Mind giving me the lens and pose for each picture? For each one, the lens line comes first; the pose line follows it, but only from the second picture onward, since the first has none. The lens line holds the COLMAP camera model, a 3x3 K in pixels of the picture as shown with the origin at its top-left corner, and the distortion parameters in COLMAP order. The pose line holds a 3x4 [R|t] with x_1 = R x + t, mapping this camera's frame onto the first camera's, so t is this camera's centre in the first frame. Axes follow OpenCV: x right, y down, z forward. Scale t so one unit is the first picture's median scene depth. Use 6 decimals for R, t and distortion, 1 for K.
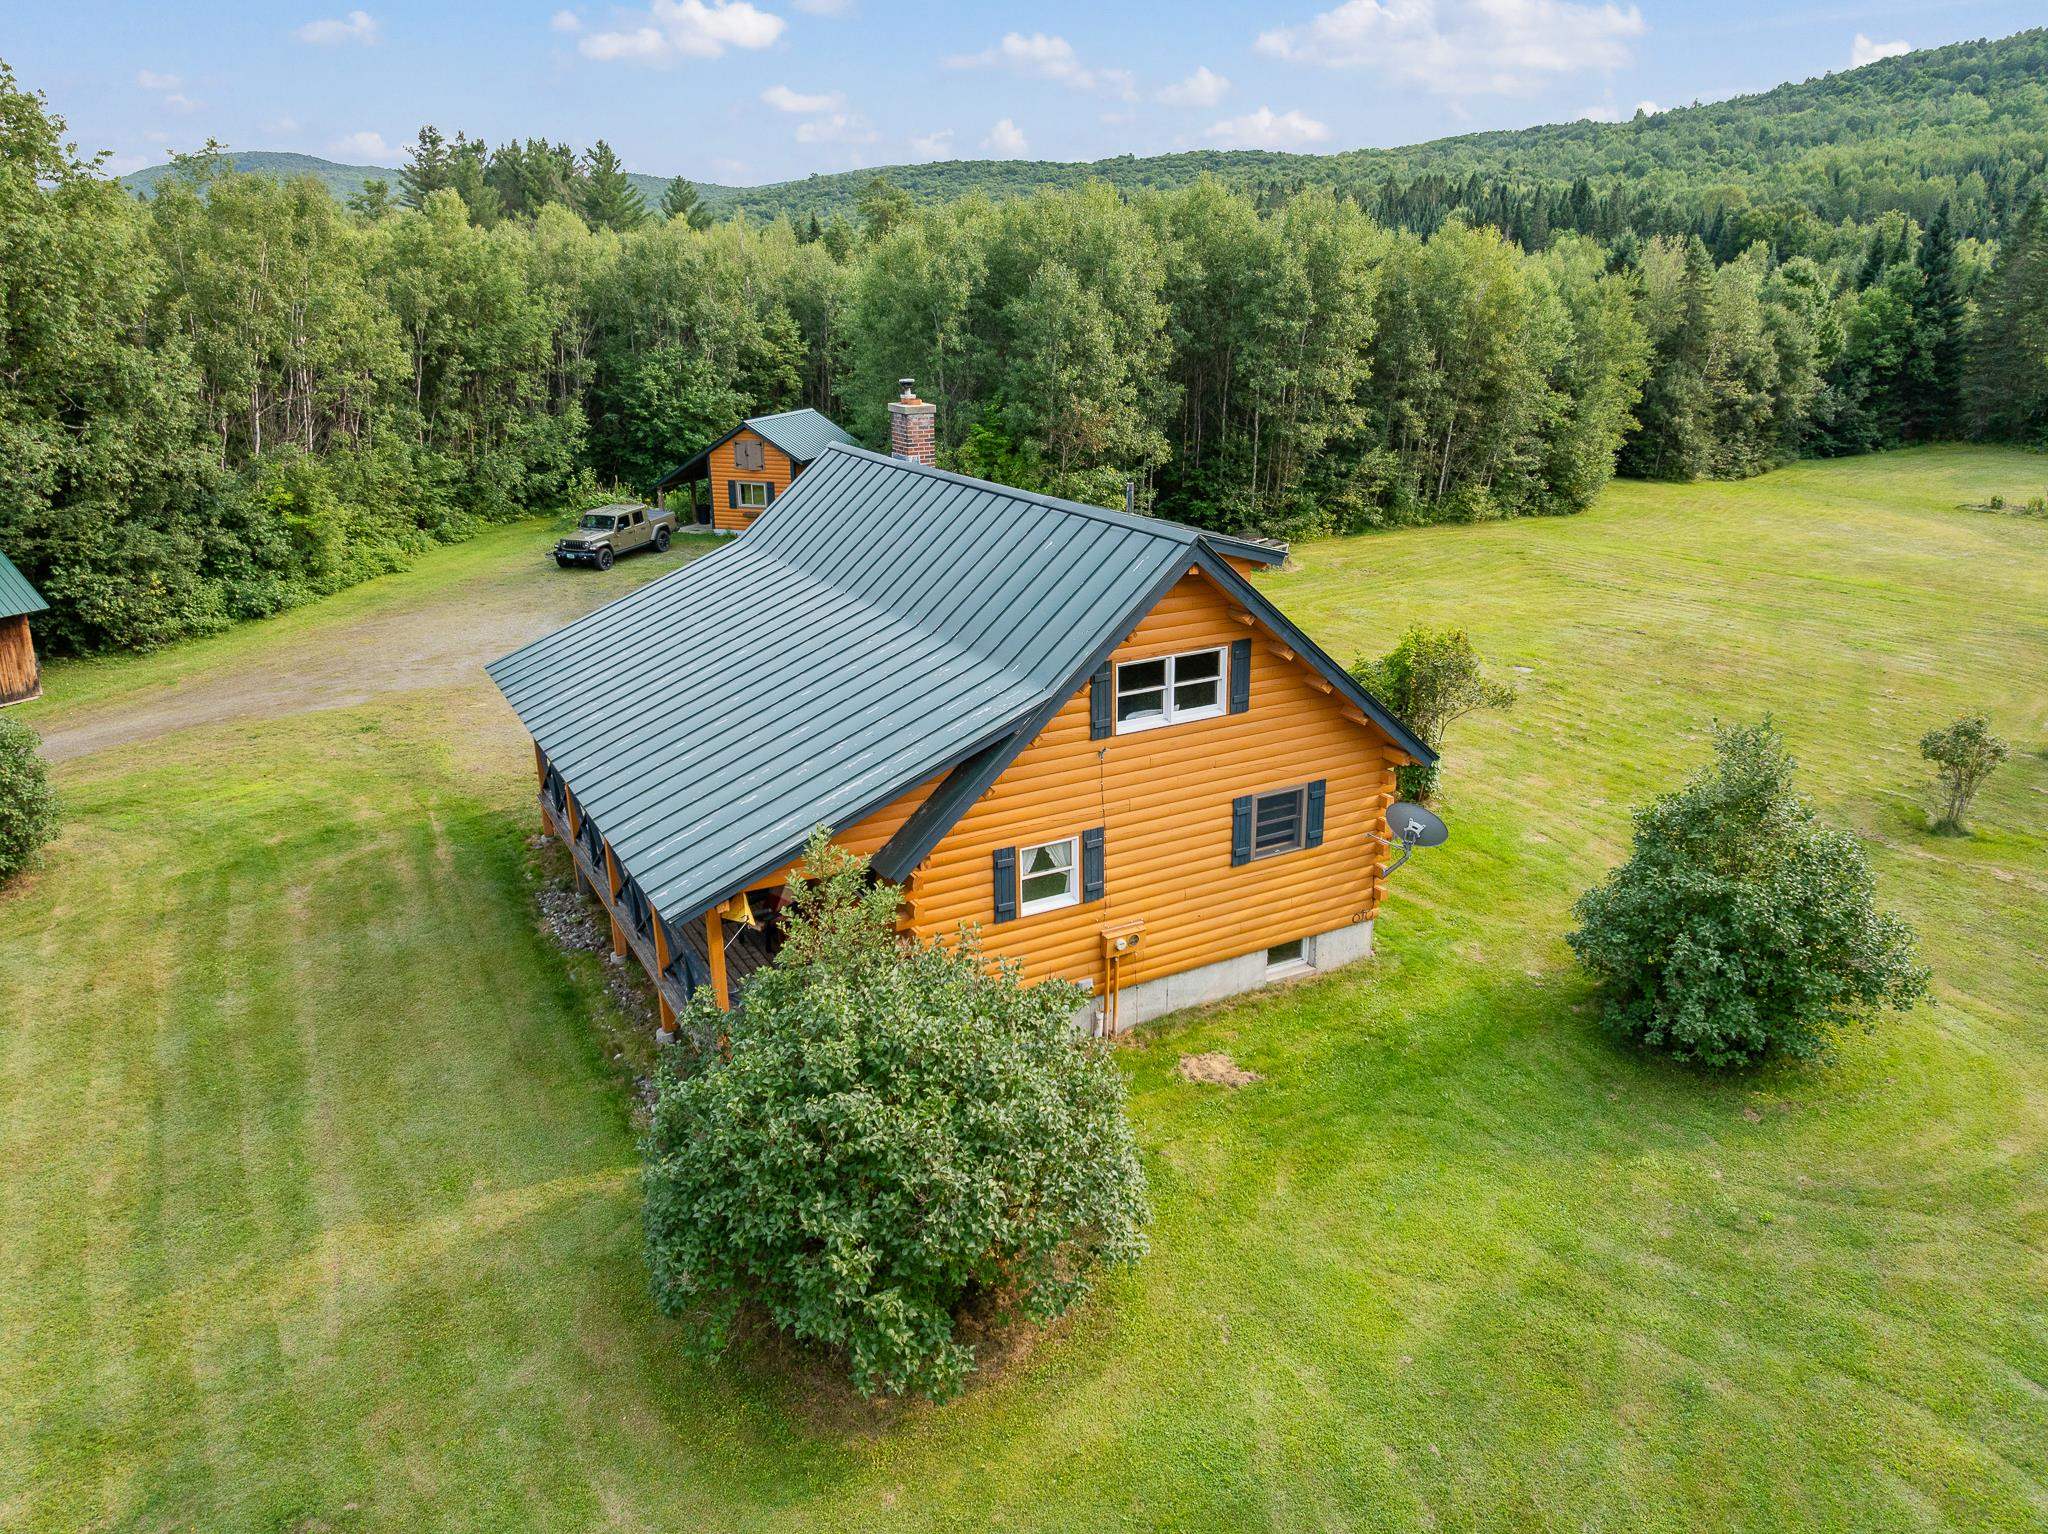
lens RADIAL K [[1438.7, 0, 1024.0], [0, 1438.7, 767.0], [0, 0, 1]] dist [-0.034011, -0.001016]
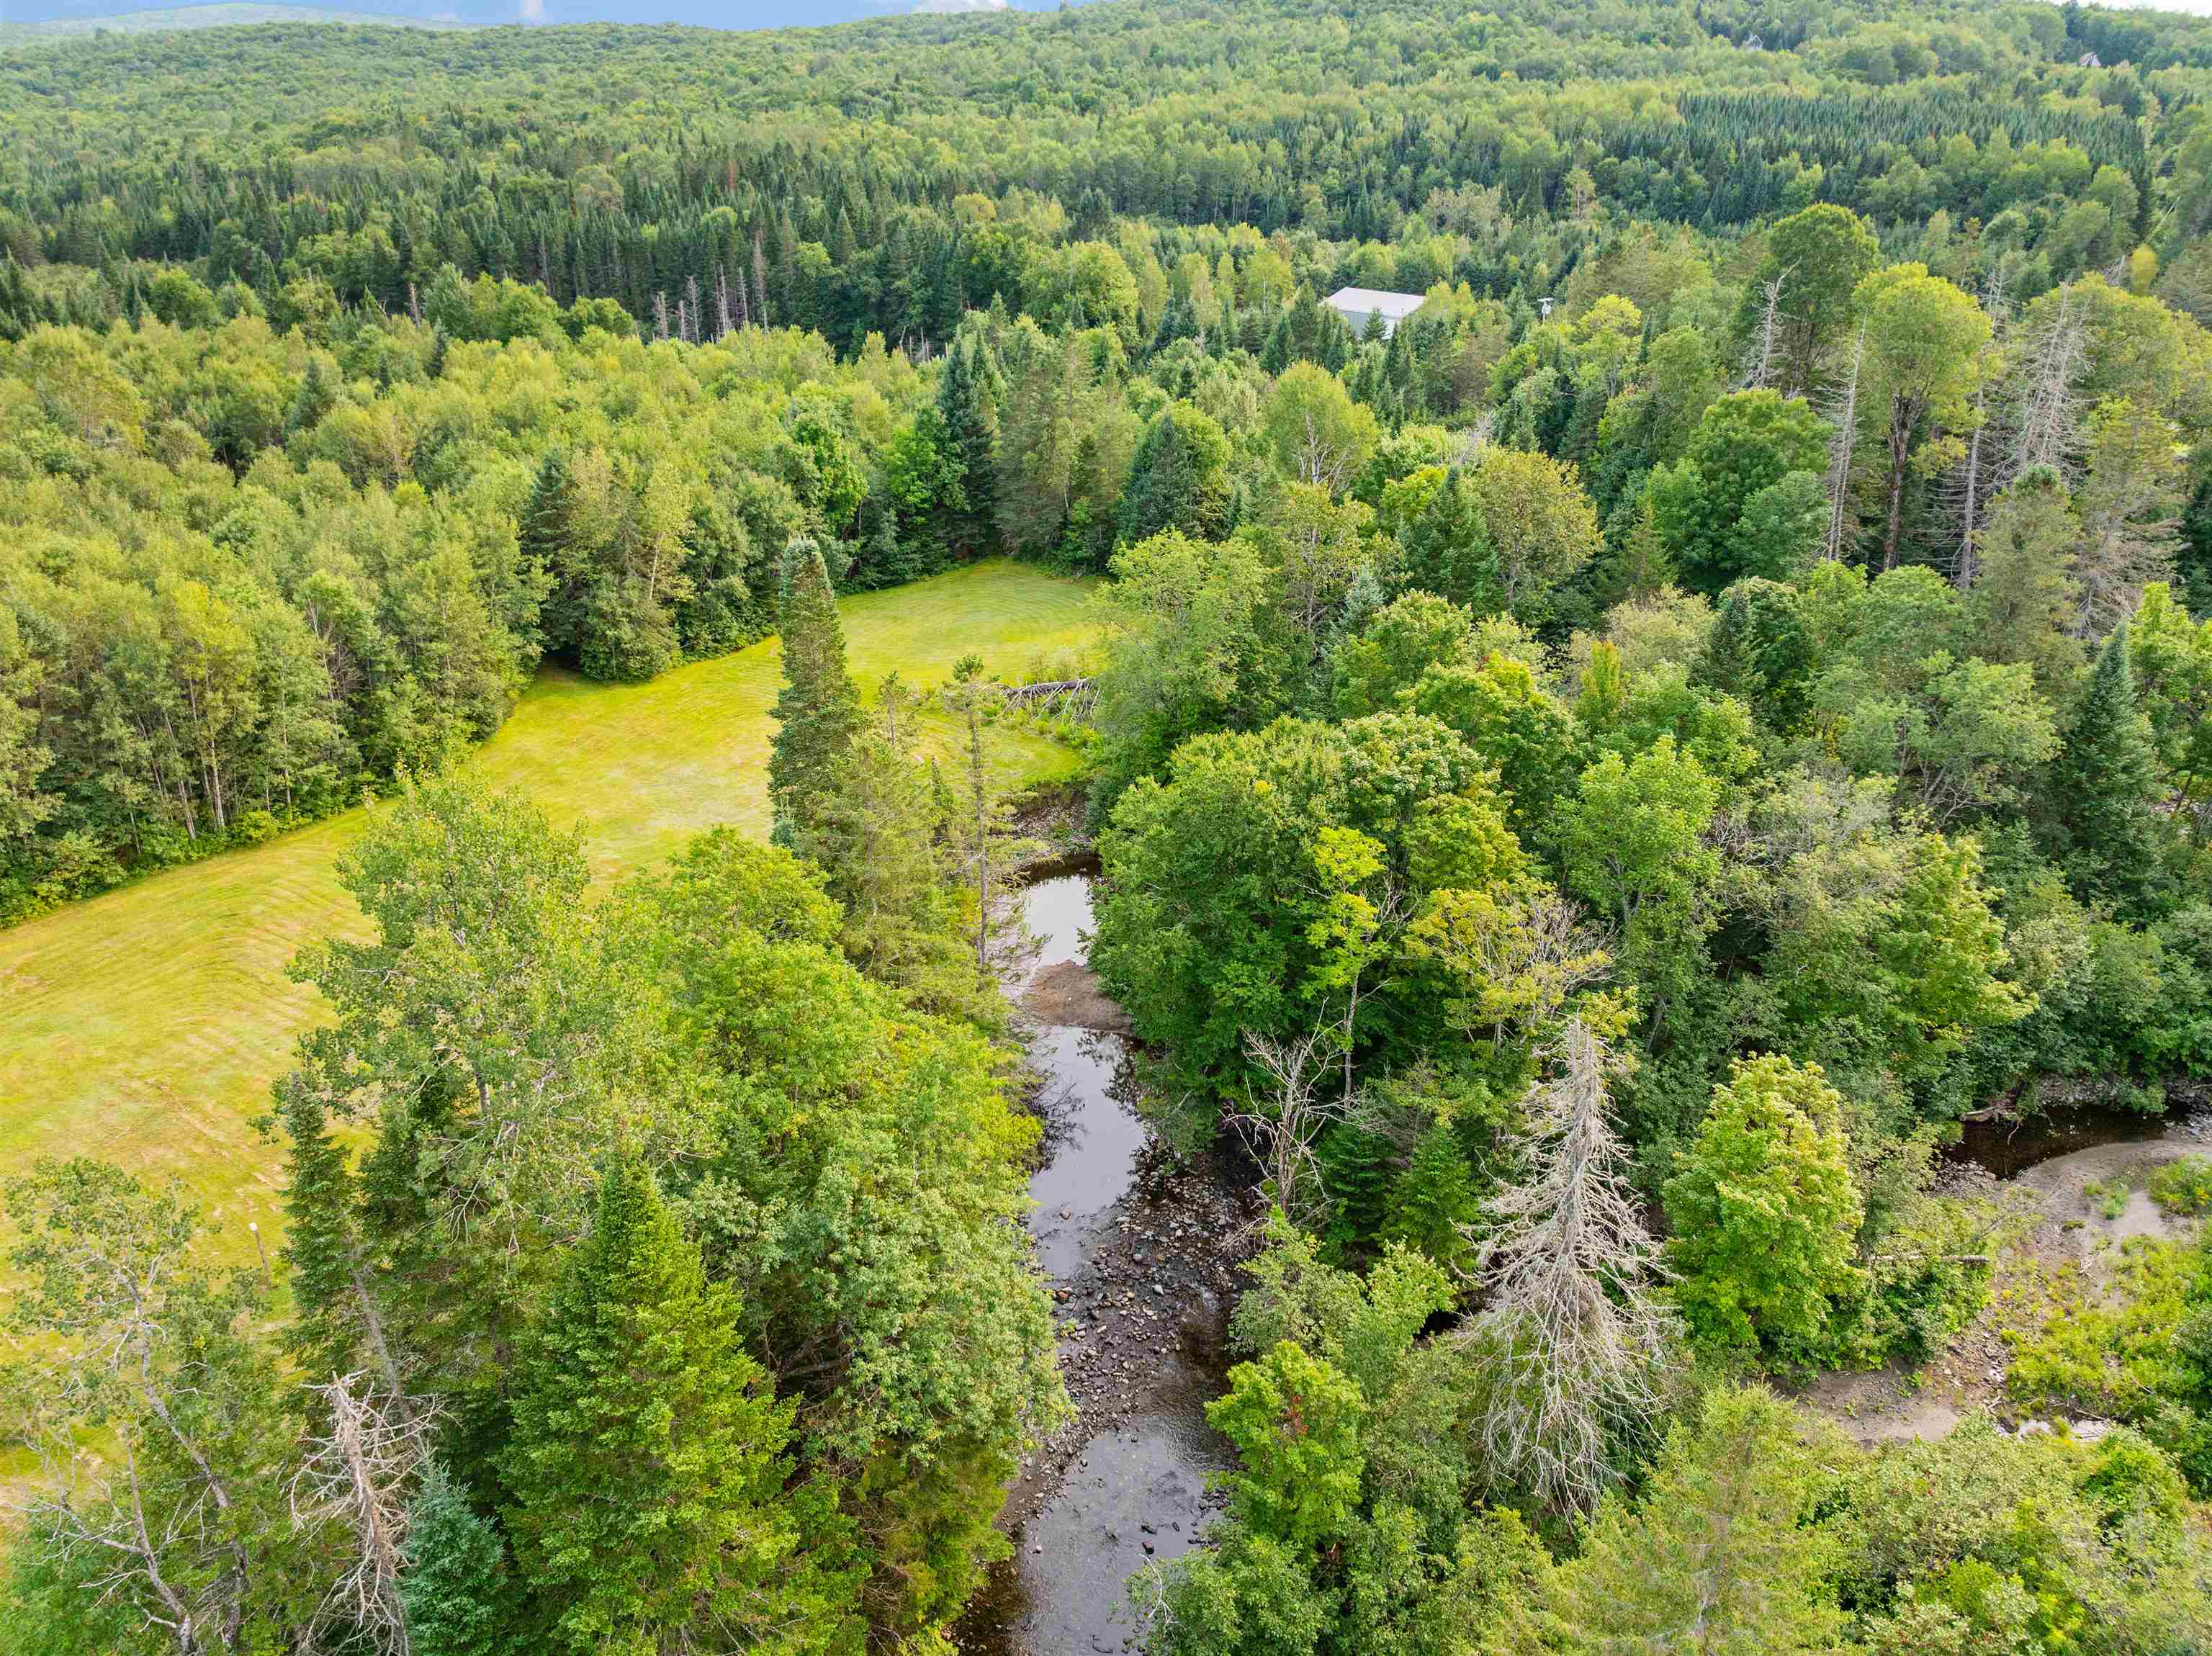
lens RADIAL K [[1571.3, 0, 1104.1], [0, 1571.3, 793.8], [0, 0, 1]] dist [-0.034051, -0.001429]
pose [[0.932074, -0.118553, 0.342320, 0.942117], [0.095570, 0.991930, 0.083309, -0.454279], [-0.349434, -0.044935, 0.935883, -0.512331]]
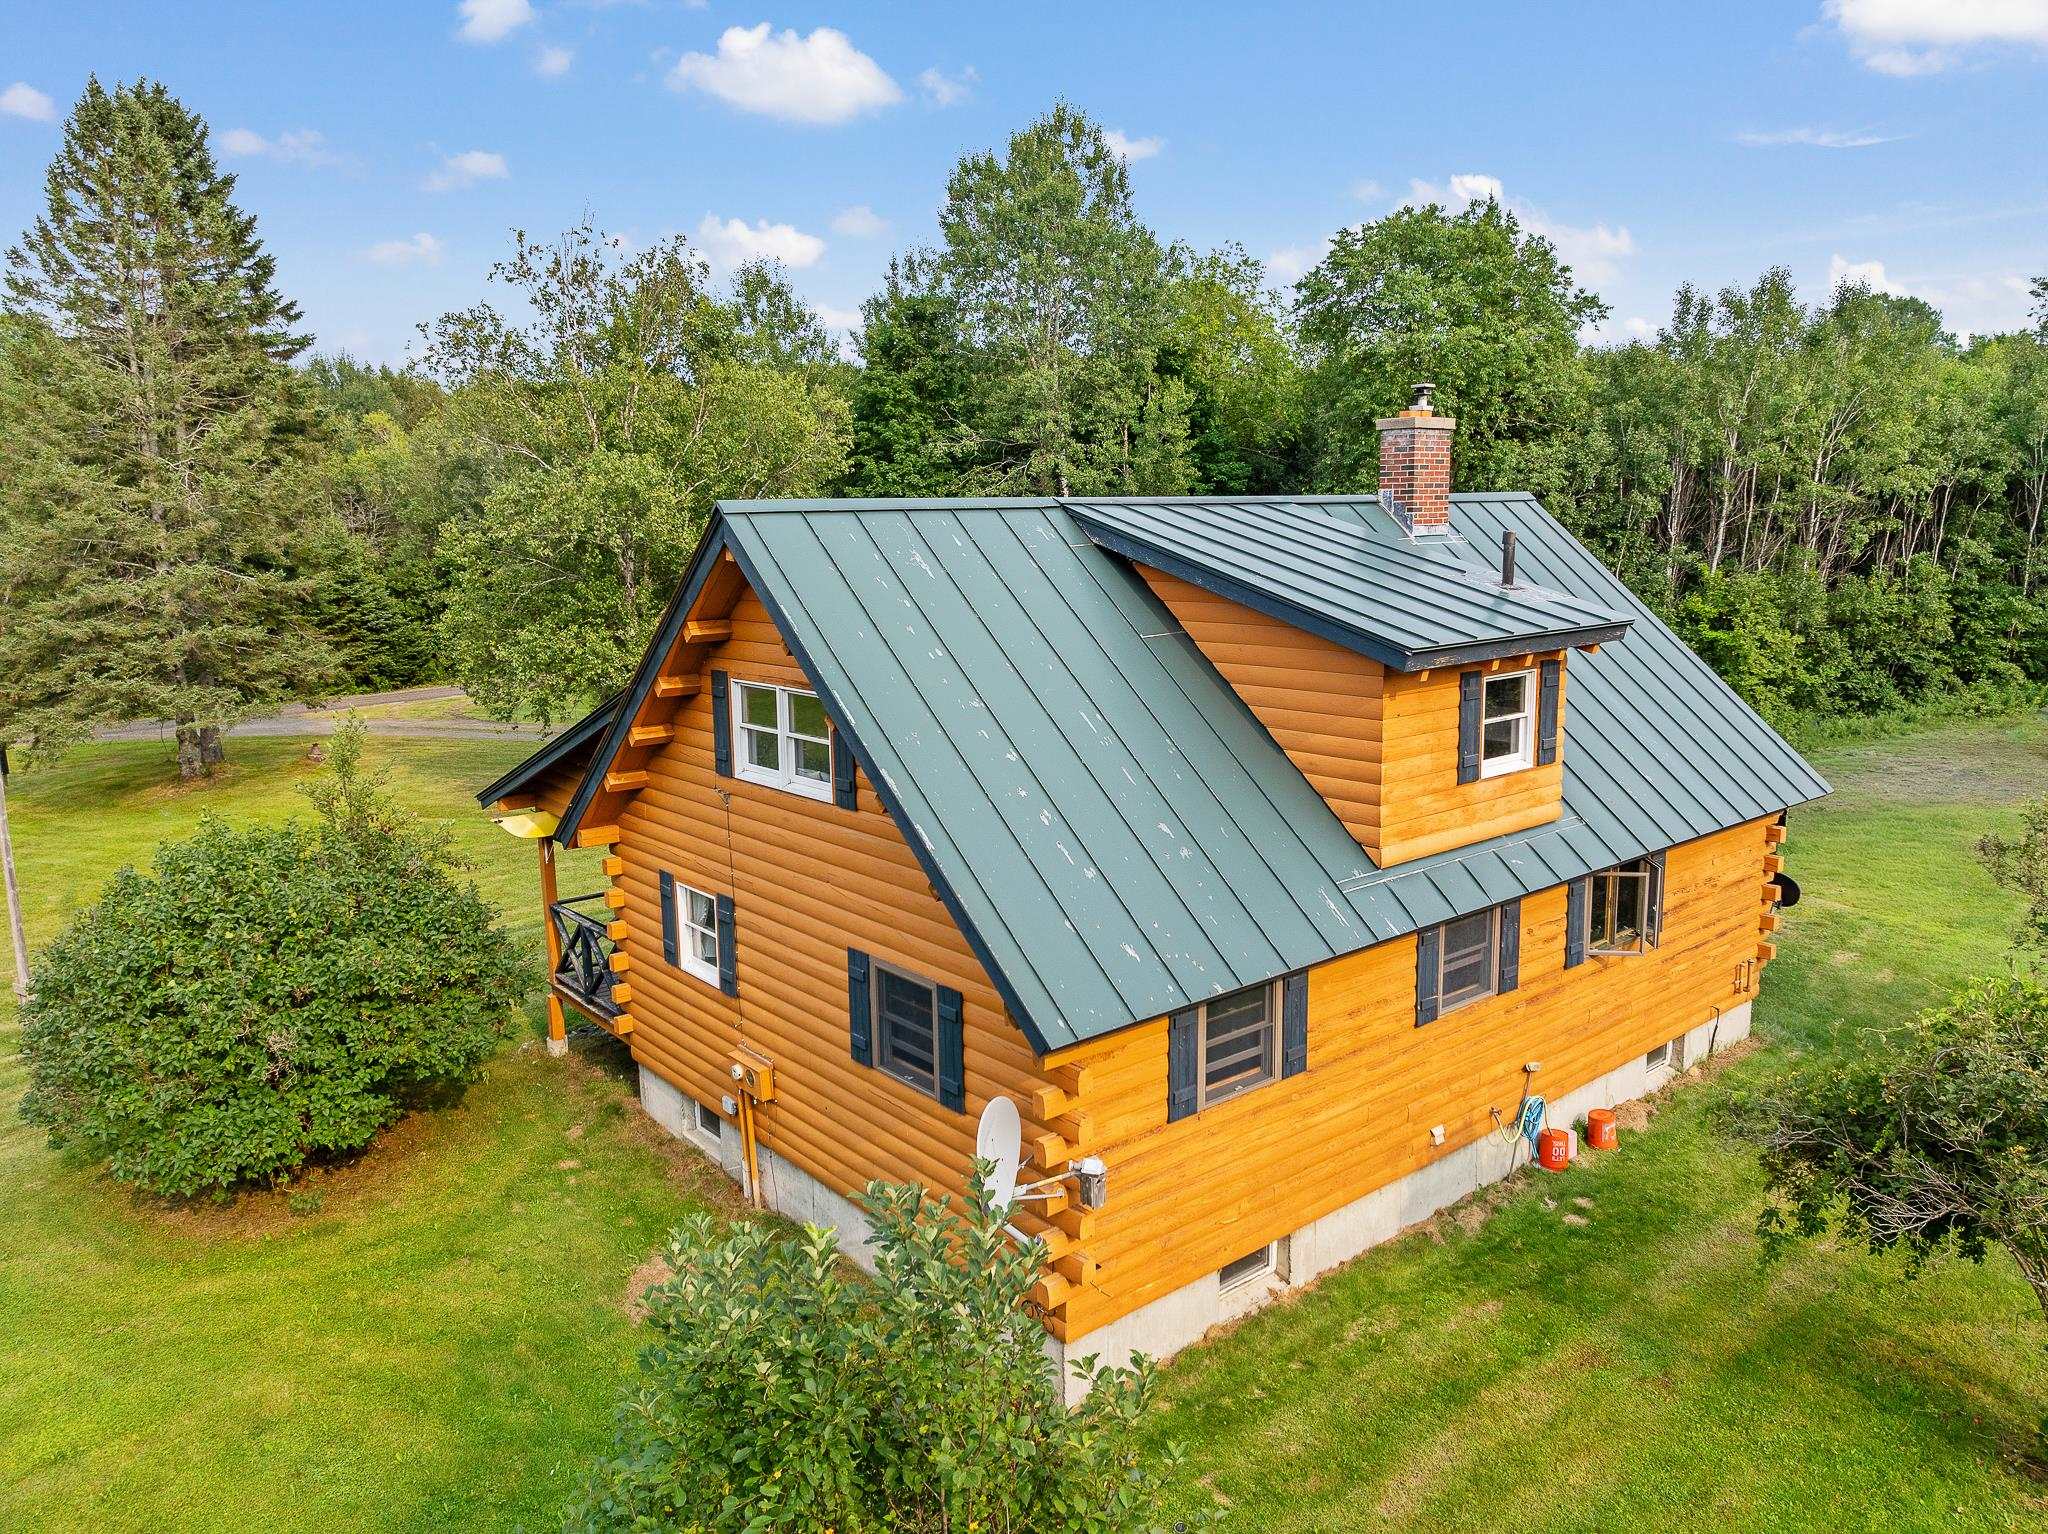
lens RADIAL K [[1454.8, 0, 1022.3], [0, 1454.8, 735.3], [0, 0, 1]] dist [-0.034051, -0.001429]
pose [[0.187889, 0.160160, -0.969044, 0.442115], [-0.306505, 0.946906, 0.097073, -0.087321], [0.933141, 0.278778, 0.227003, 0.521597]]
